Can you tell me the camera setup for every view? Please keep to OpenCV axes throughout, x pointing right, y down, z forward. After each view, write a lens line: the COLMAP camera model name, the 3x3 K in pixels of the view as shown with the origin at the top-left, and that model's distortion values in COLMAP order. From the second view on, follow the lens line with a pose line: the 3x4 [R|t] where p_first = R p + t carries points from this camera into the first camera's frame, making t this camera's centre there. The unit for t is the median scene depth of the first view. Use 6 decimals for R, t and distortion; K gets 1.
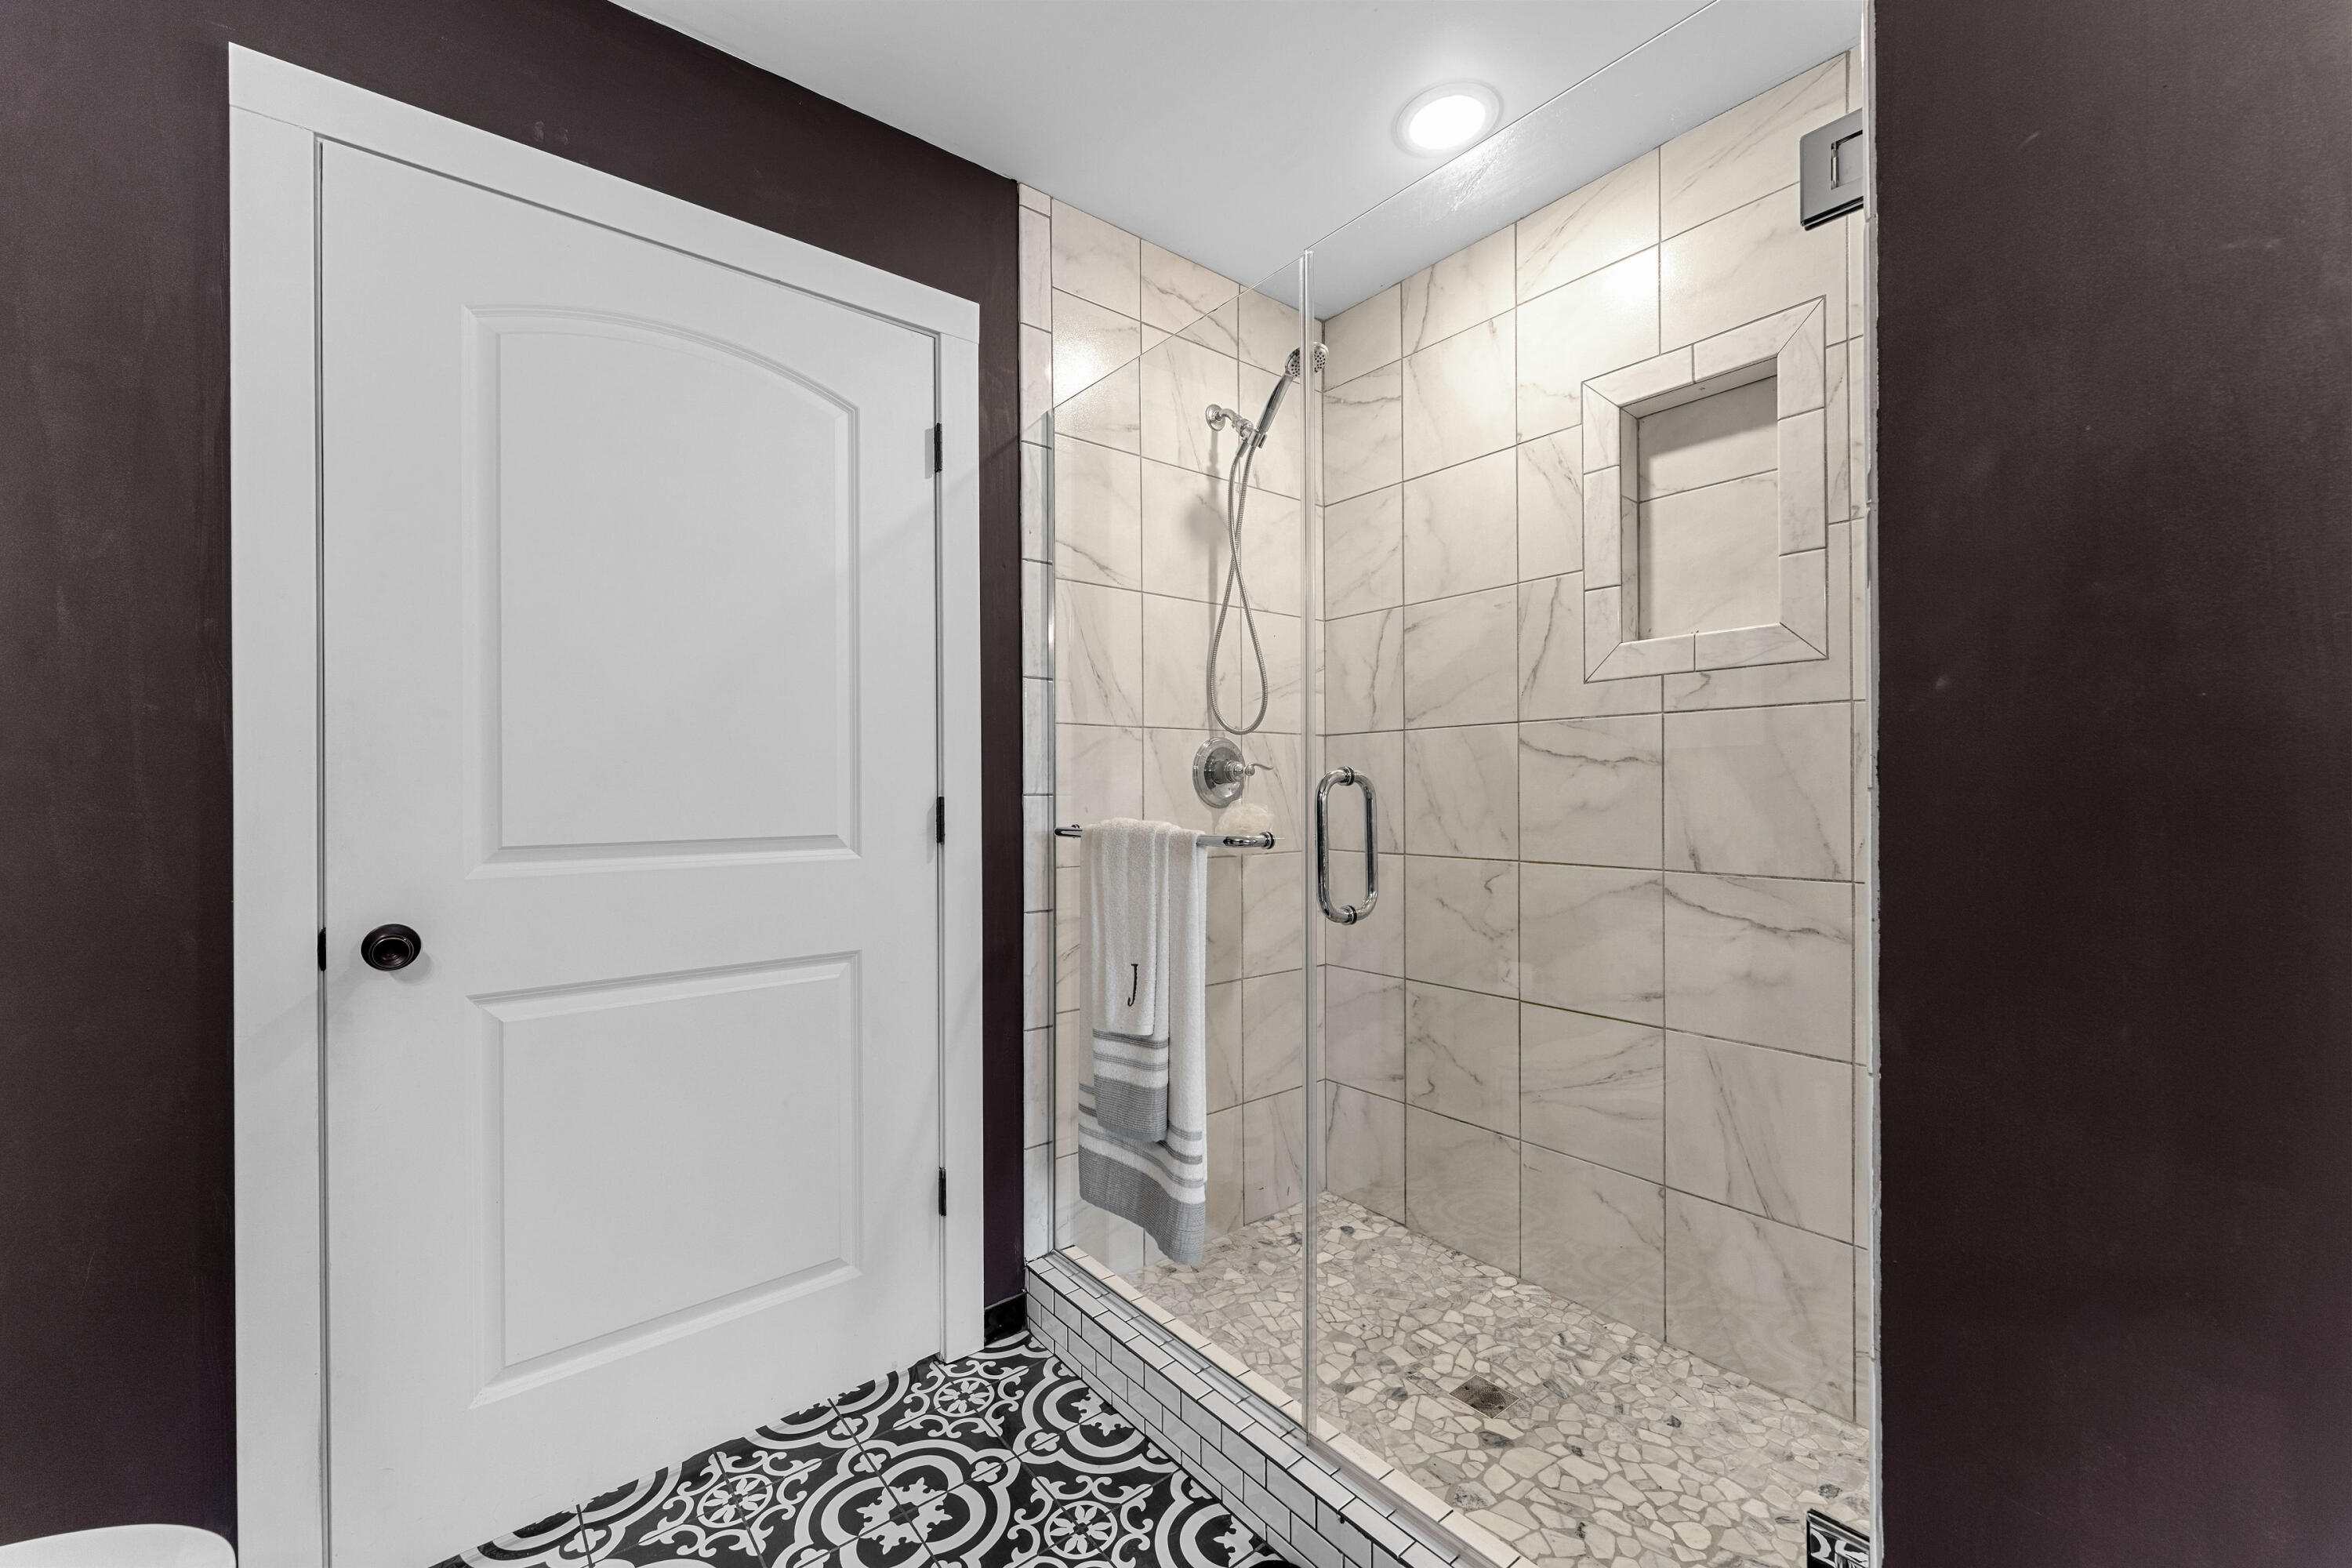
lens RADIAL K [[944.1, 0, 1180.4], [0, 944.1, 788.8], [0, 0, 1]] dist [0.004062, -0.000526]
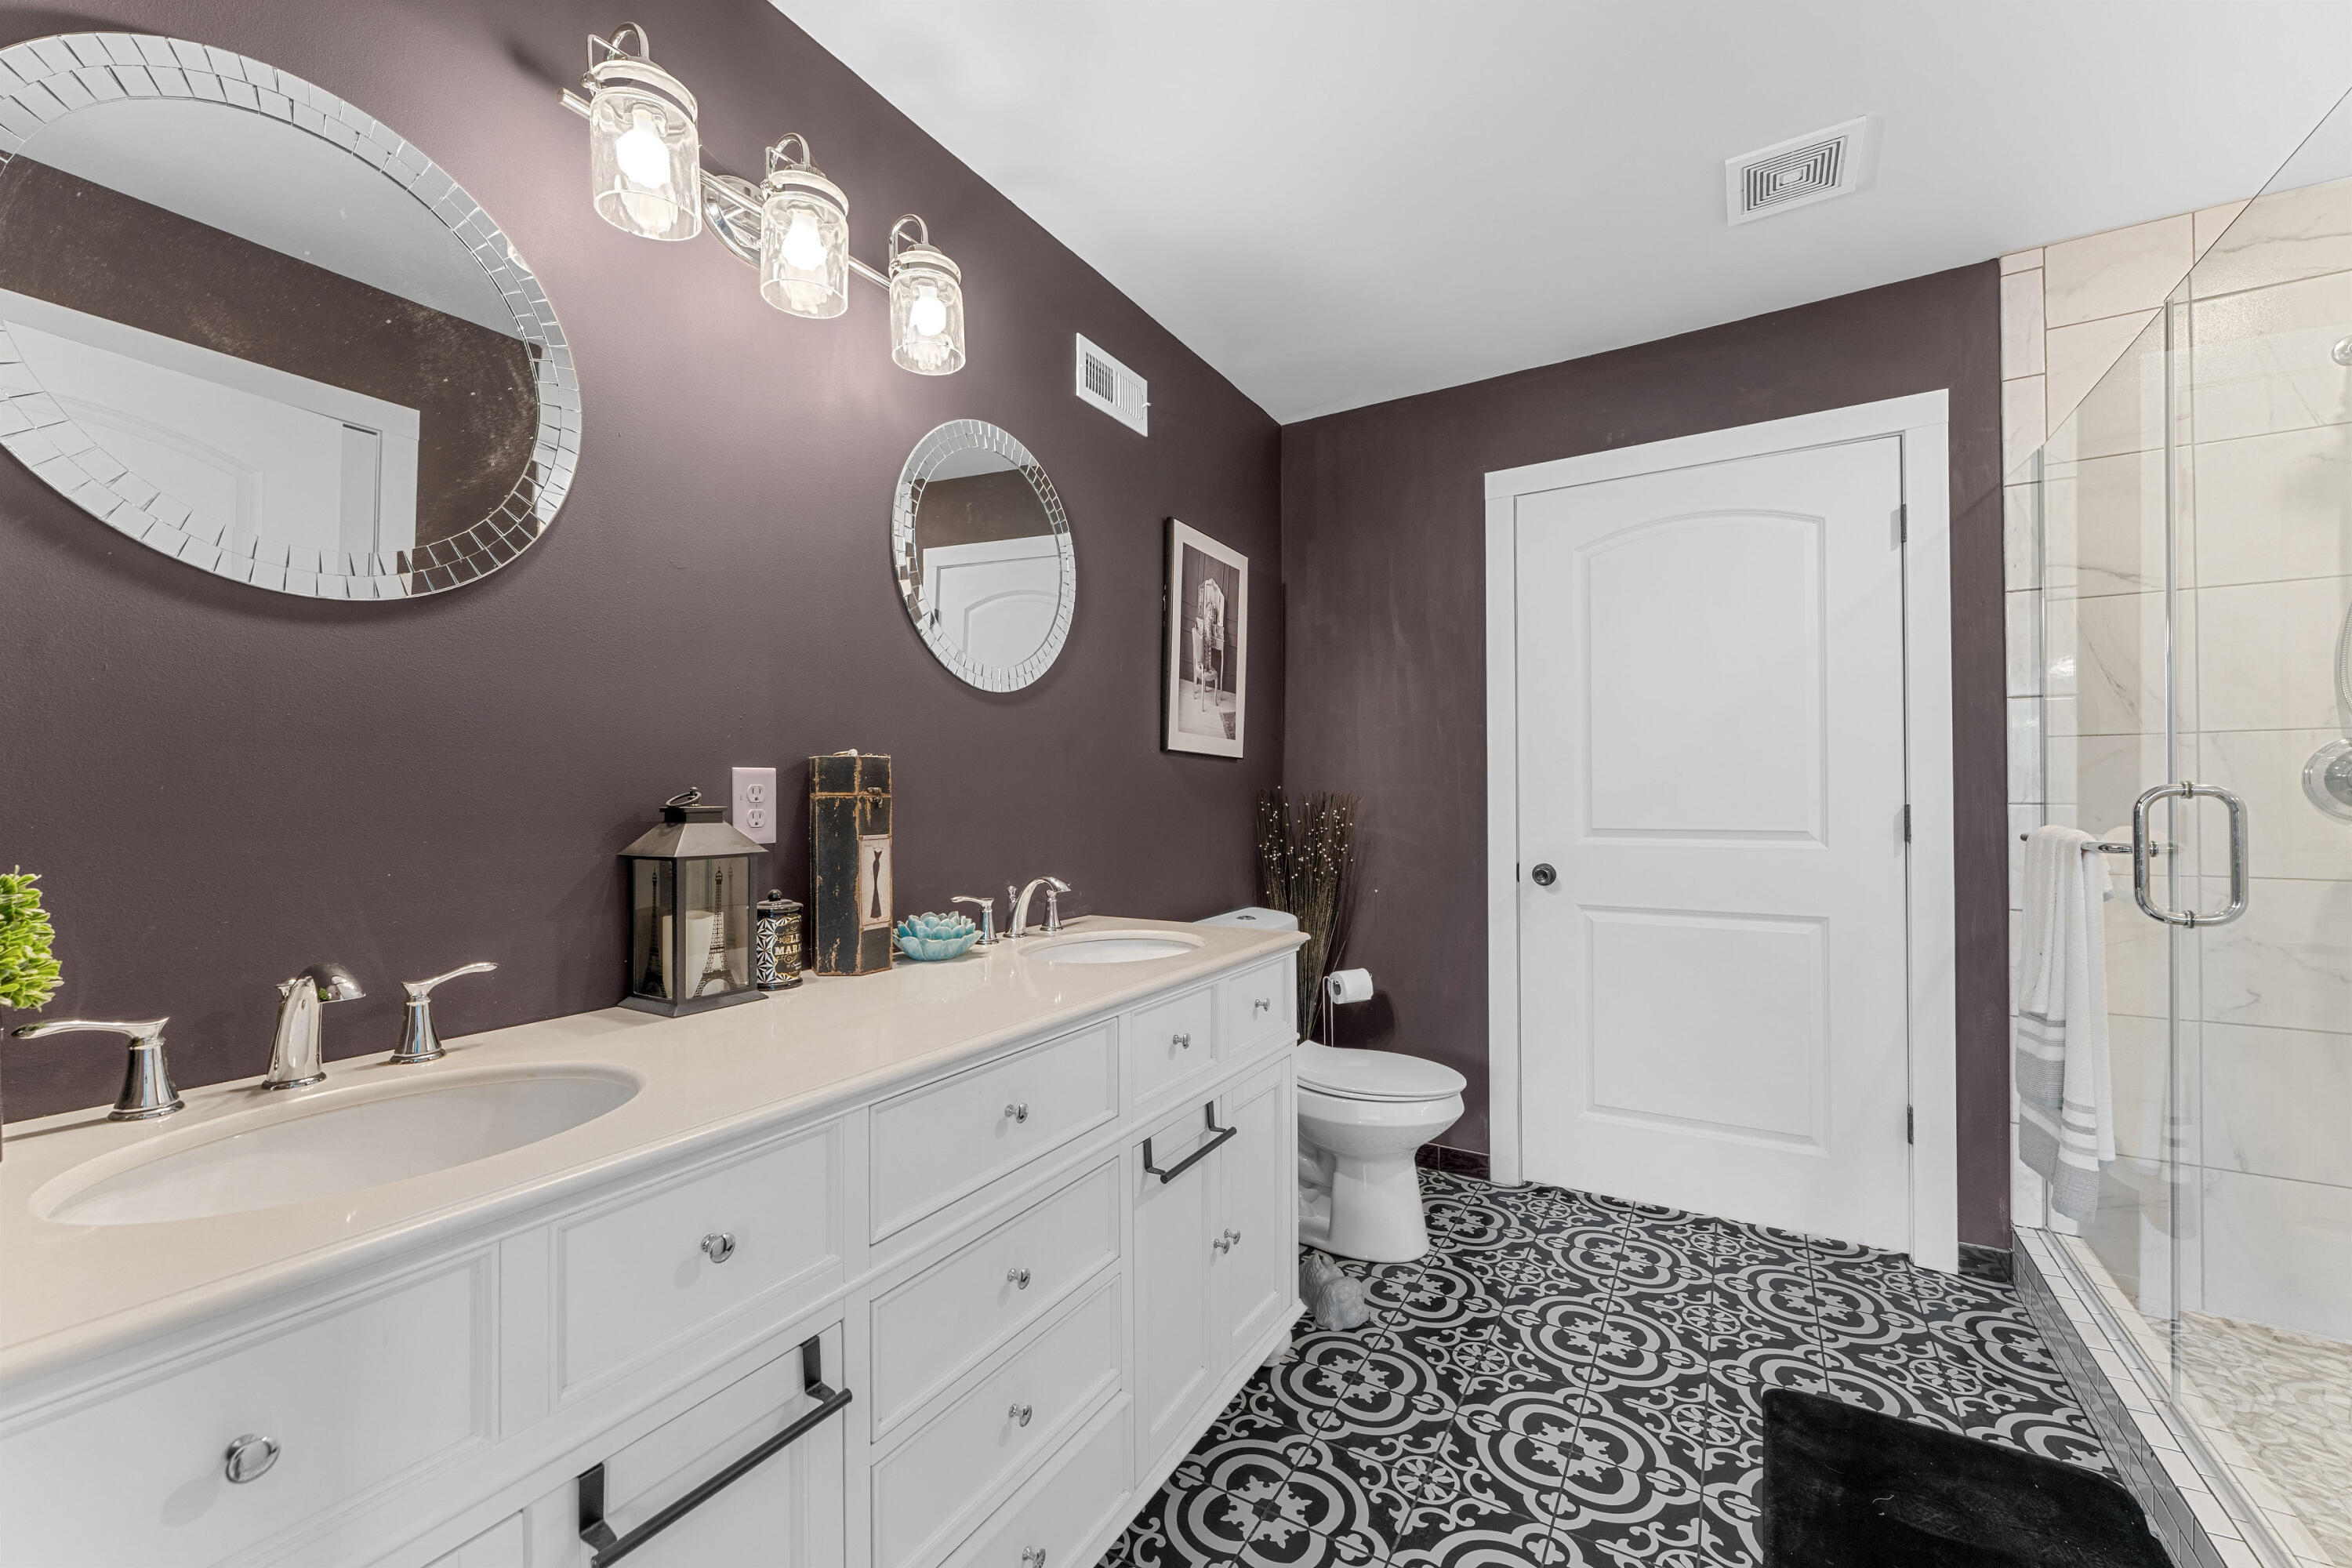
lens RADIAL K [[944.1, 0, 1176.4], [0, 944.1, 790.9], [0, 0, 1]] dist [0.004062, -0.000526]
pose [[0.347072, -0.005161, -0.937824, 0.618465], [0.001024, 0.999986, -0.005124, -0.003681], [0.937838, 0.000819, 0.347072, -0.350502]]
